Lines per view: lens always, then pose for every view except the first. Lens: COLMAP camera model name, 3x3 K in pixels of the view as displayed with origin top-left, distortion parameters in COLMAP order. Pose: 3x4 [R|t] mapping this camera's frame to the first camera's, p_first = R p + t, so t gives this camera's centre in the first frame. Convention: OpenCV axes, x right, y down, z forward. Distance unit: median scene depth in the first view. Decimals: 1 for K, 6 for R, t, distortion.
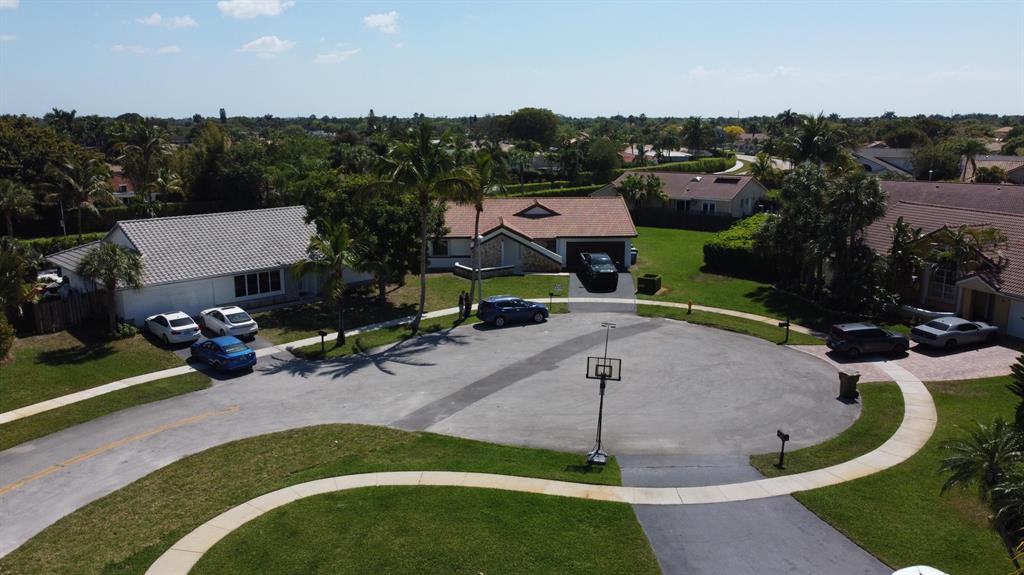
lens RADIAL K [[775.1, 0, 512.0], [0, 775.1, 287.5], [0, 0, 1]] dist [-0.006454, -0.008904]
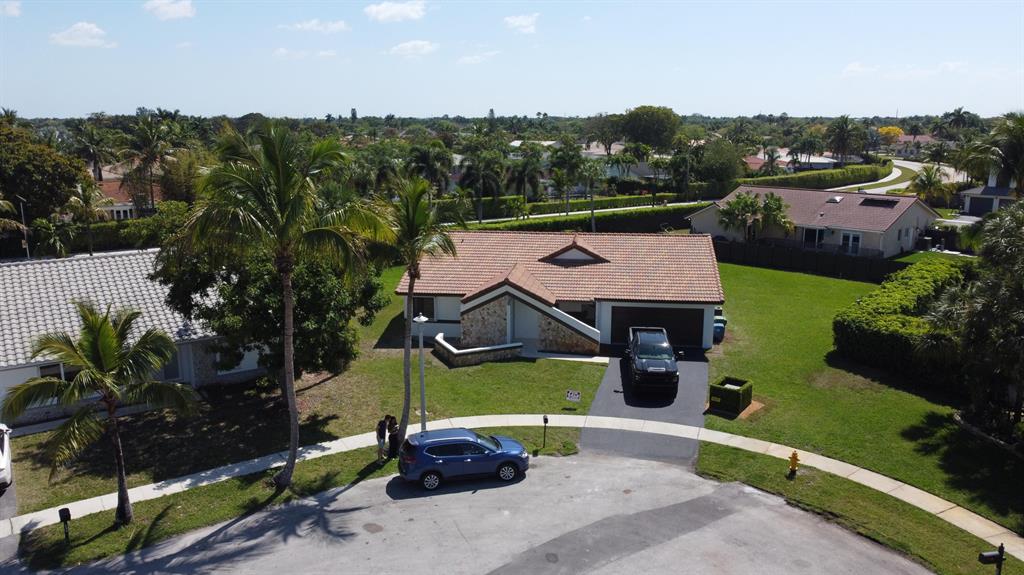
lens RADIAL K [[775.1, 0, 512.0], [0, 775.1, 287.5], [0, 0, 1]] dist [-0.006454, -0.008904]
pose [[0.984925, 0.035742, -0.169251, 0.063446], [-0.035710, 0.999357, 0.003233, -0.047992], [0.169258, 0.002860, 0.985568, 0.224017]]
